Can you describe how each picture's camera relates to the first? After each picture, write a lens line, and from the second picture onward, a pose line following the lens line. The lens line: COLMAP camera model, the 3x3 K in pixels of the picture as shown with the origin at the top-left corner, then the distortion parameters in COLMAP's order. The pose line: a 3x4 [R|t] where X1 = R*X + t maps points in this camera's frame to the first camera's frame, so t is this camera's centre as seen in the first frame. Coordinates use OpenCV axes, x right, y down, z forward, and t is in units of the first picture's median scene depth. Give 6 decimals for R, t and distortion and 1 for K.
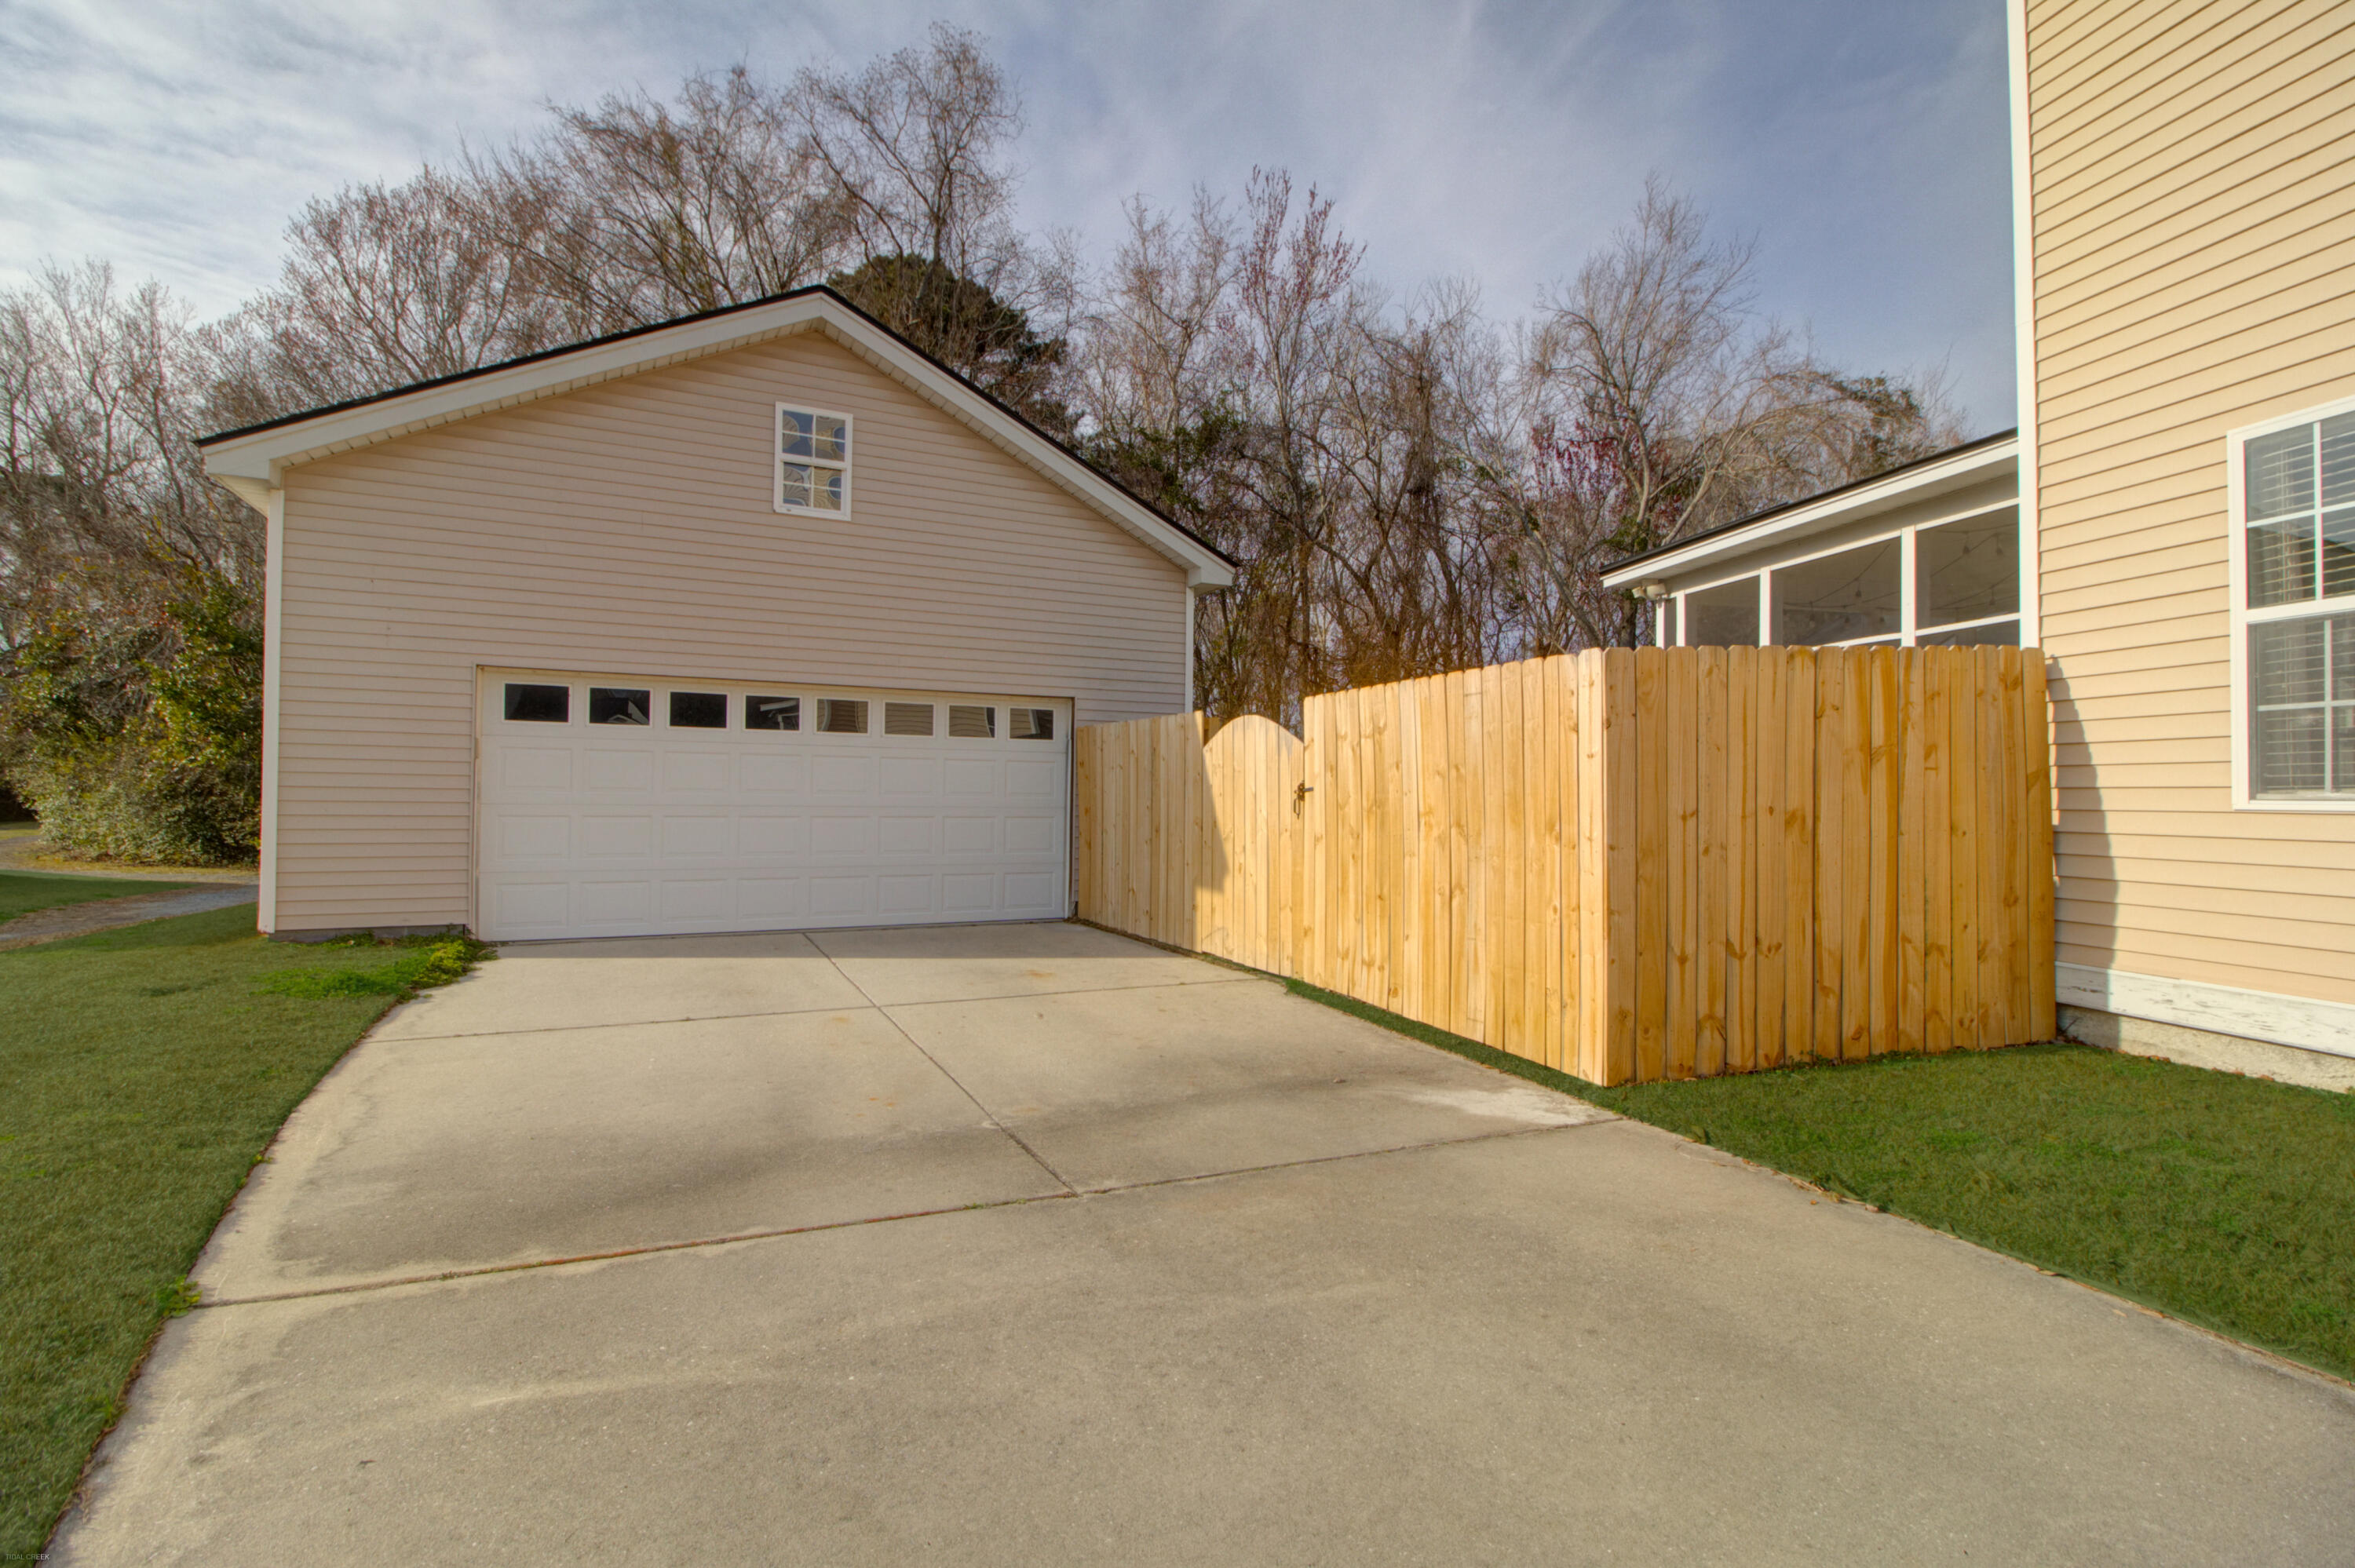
lens RADIAL K [[1096.1, 0, 1177.5], [0, 1096.1, 784.0], [0, 0, 1]] dist [-0.000231, -0.000032]
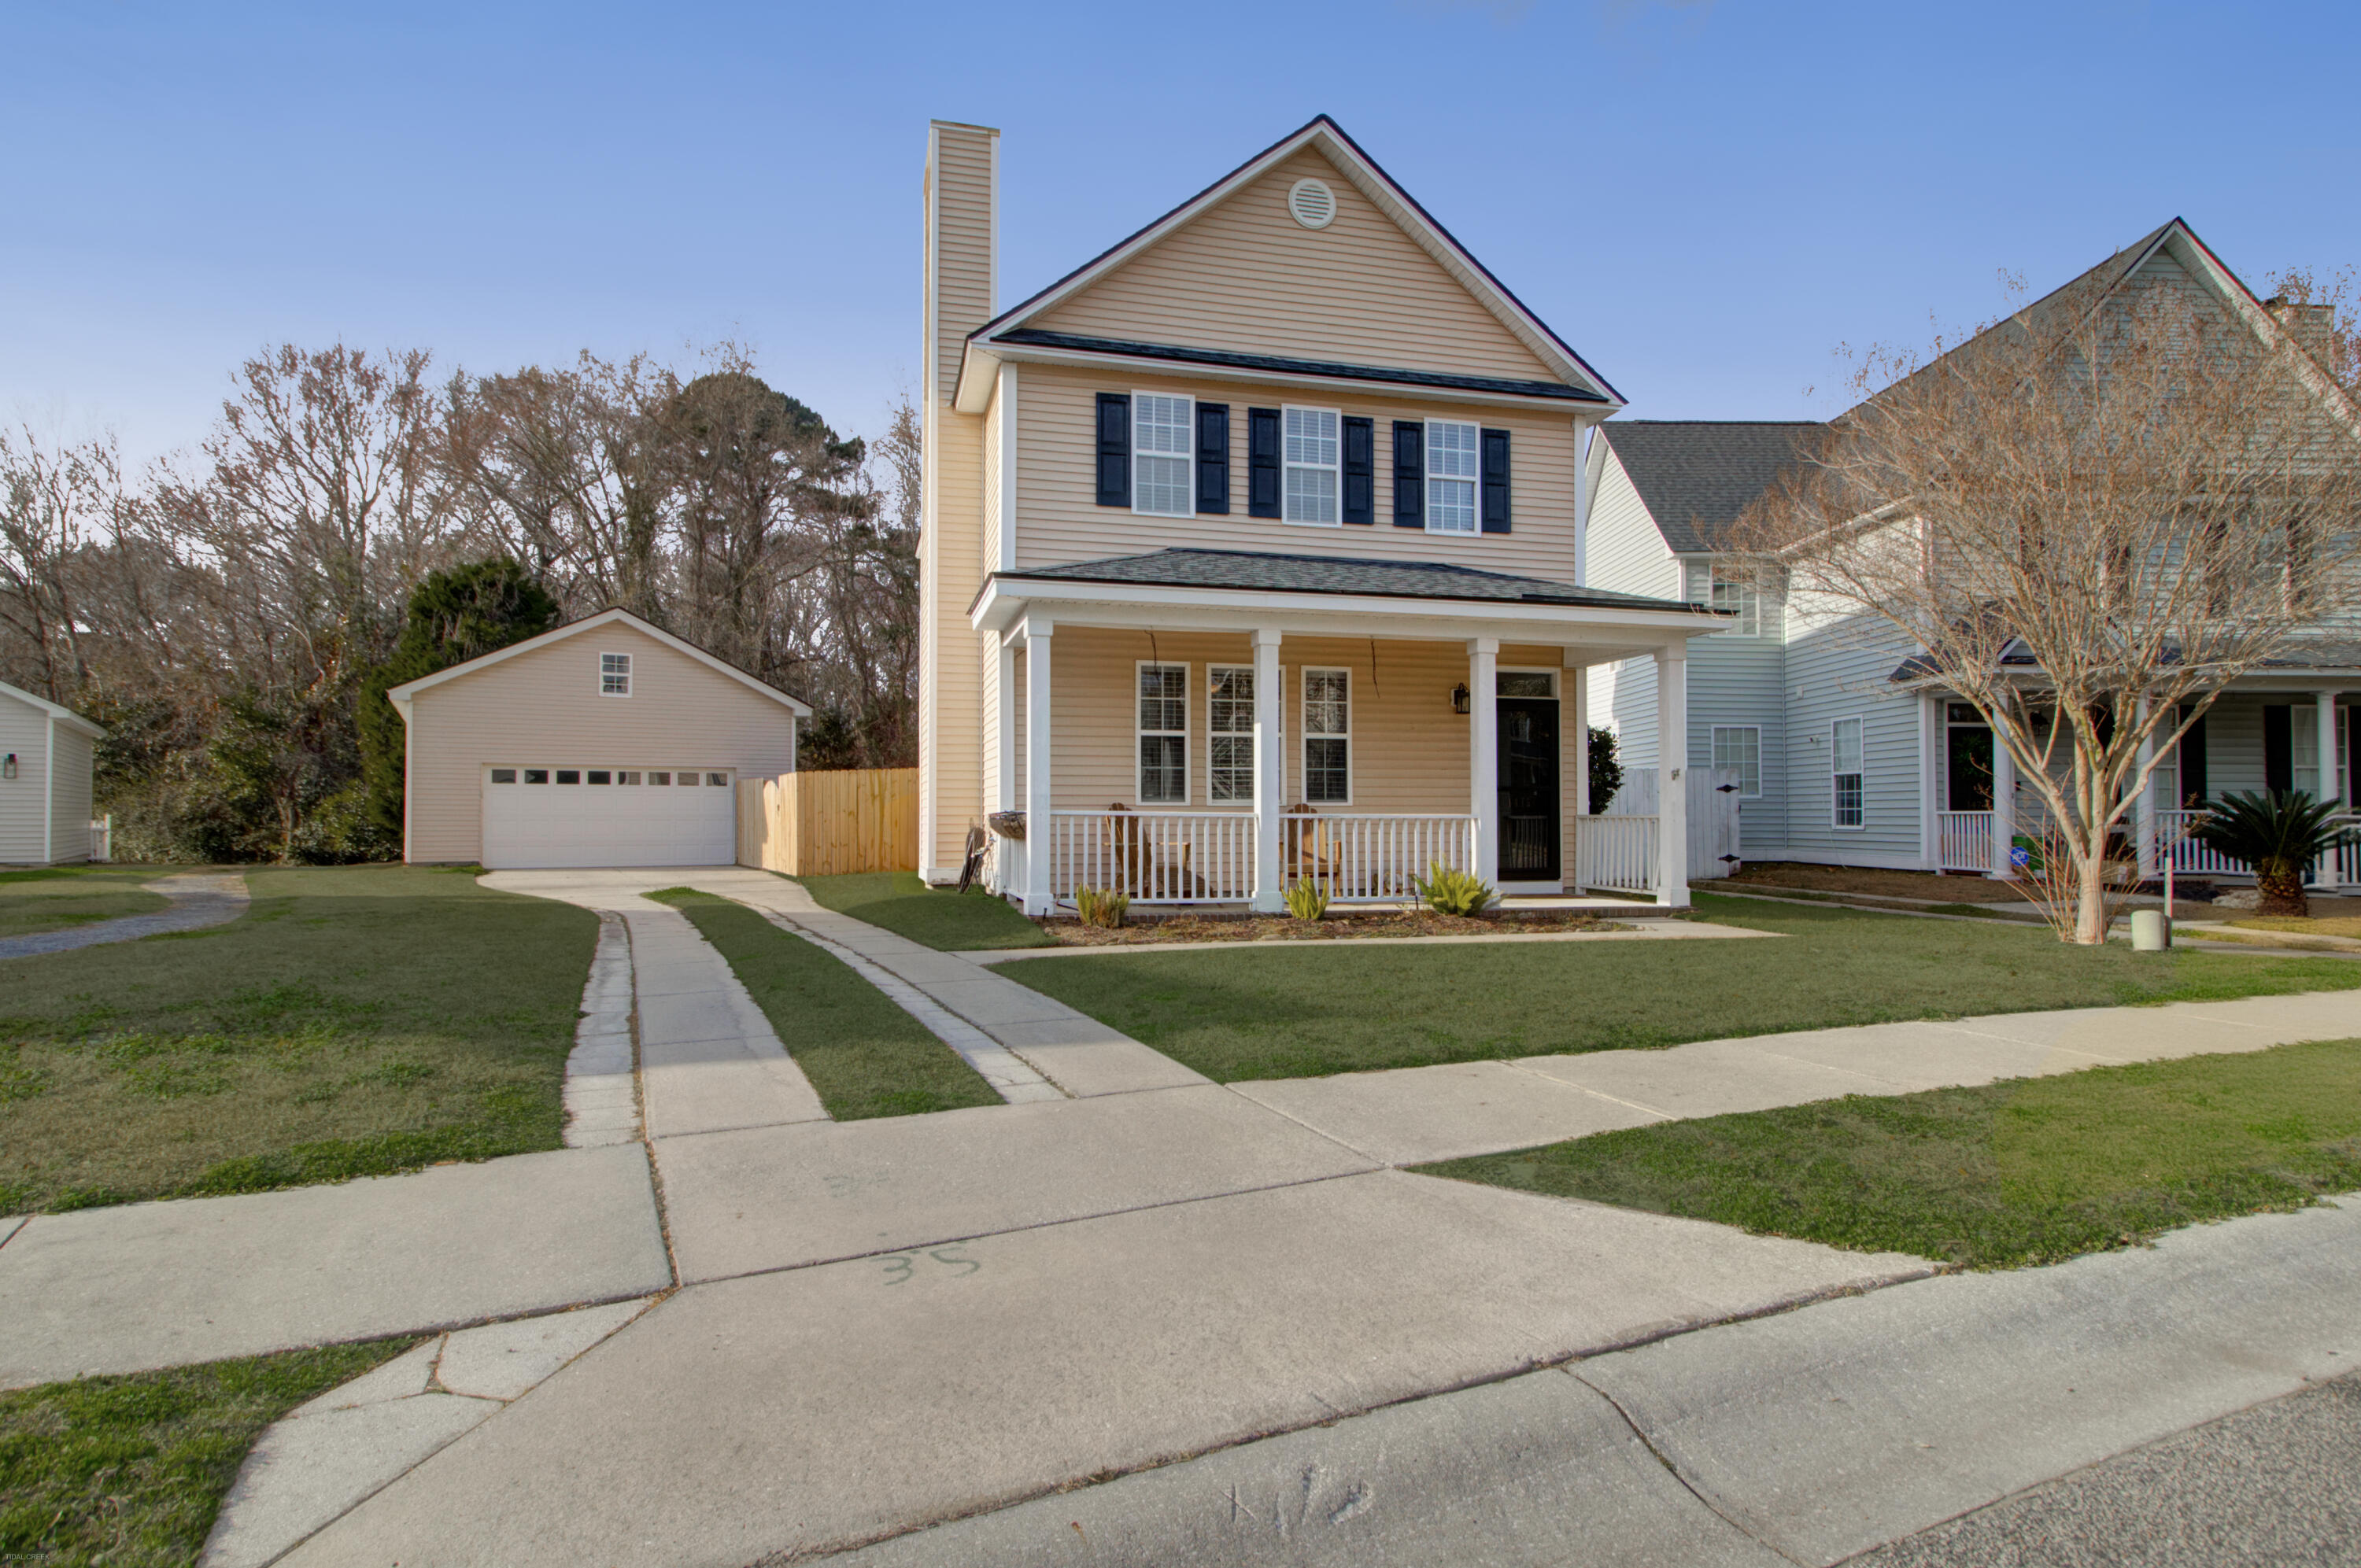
lens RADIAL K [[1271.9, 0, 1180.5], [0, 1271.9, 784.0], [0, 0, 1]] dist [0.005363, 0.000180]
pose [[0.998558, -0.006622, 0.053281, 0.764125], [0.007544, 0.999825, -0.017122, 0.008028], [-0.053158, 0.017499, 0.998433, -1.877679]]
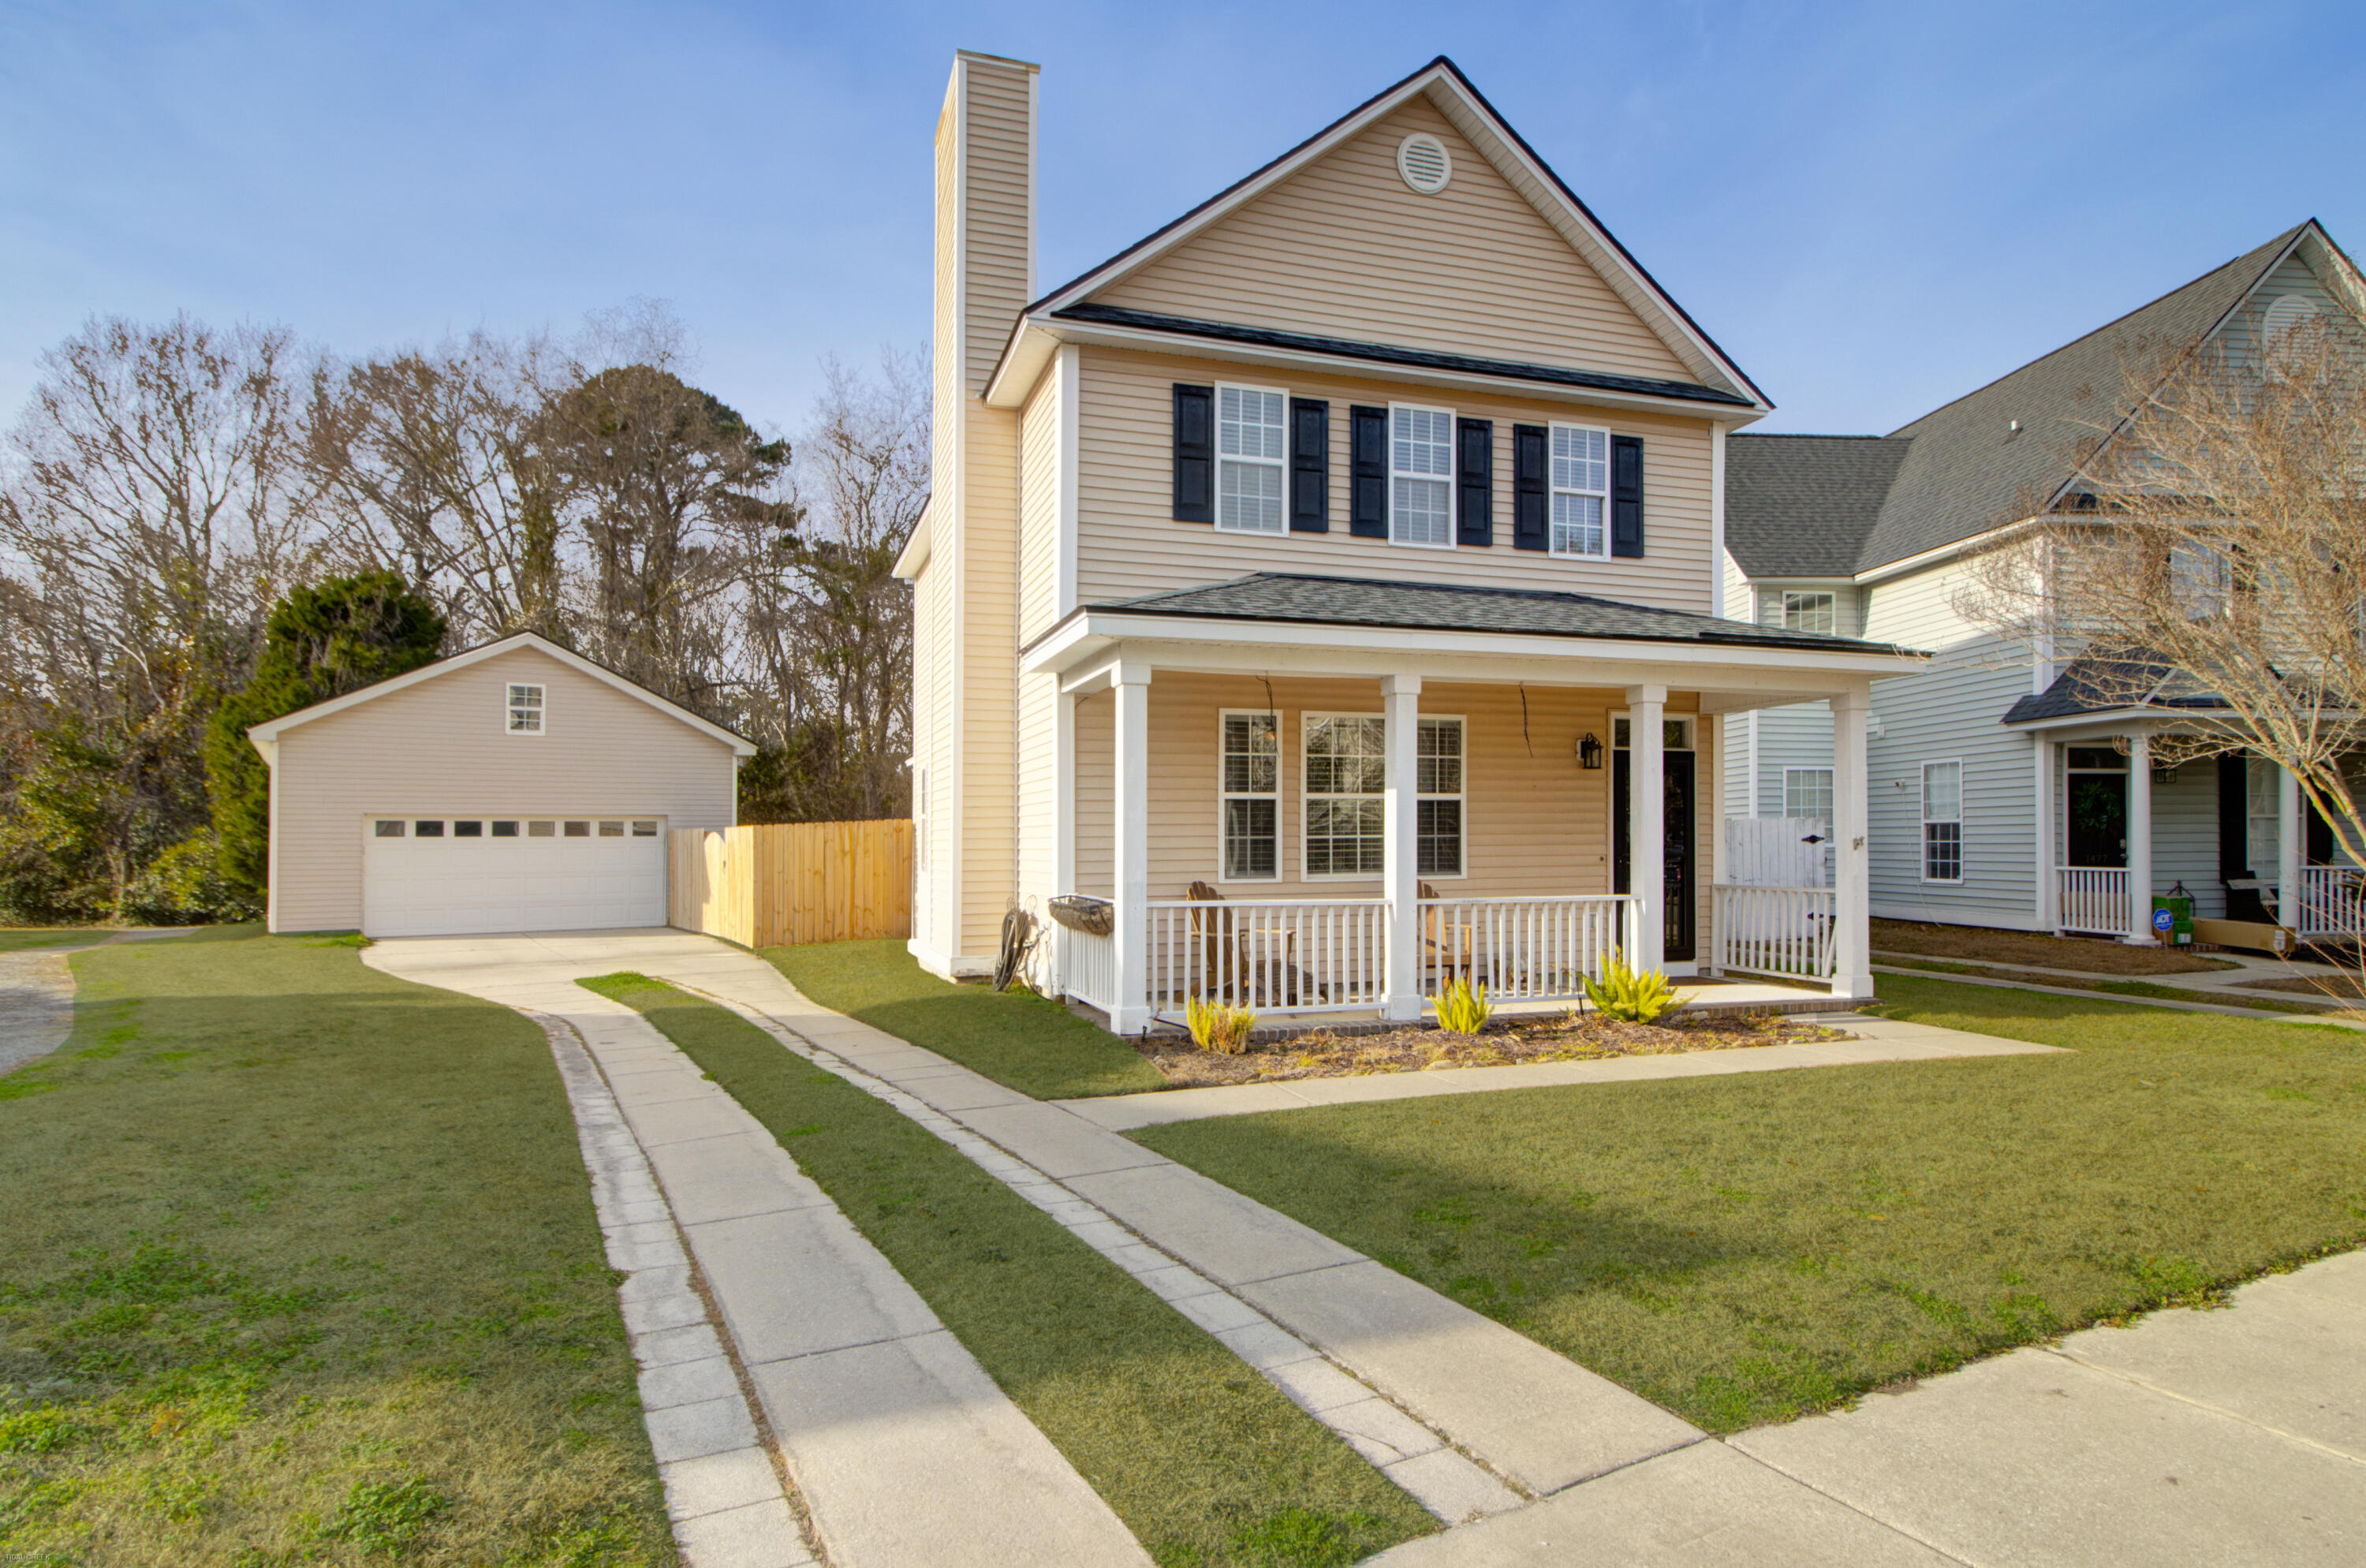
lens RADIAL K [[1334.9, 0, 1215.7], [0, 1334.9, 803.5], [0, 0, 1]] dist [0.000713, -0.001153]
pose [[0.991160, -0.012595, 0.132075, 0.631405], [0.015452, 0.999668, -0.020630, -0.039500], [-0.131772, 0.022488, 0.991025, -1.685852]]
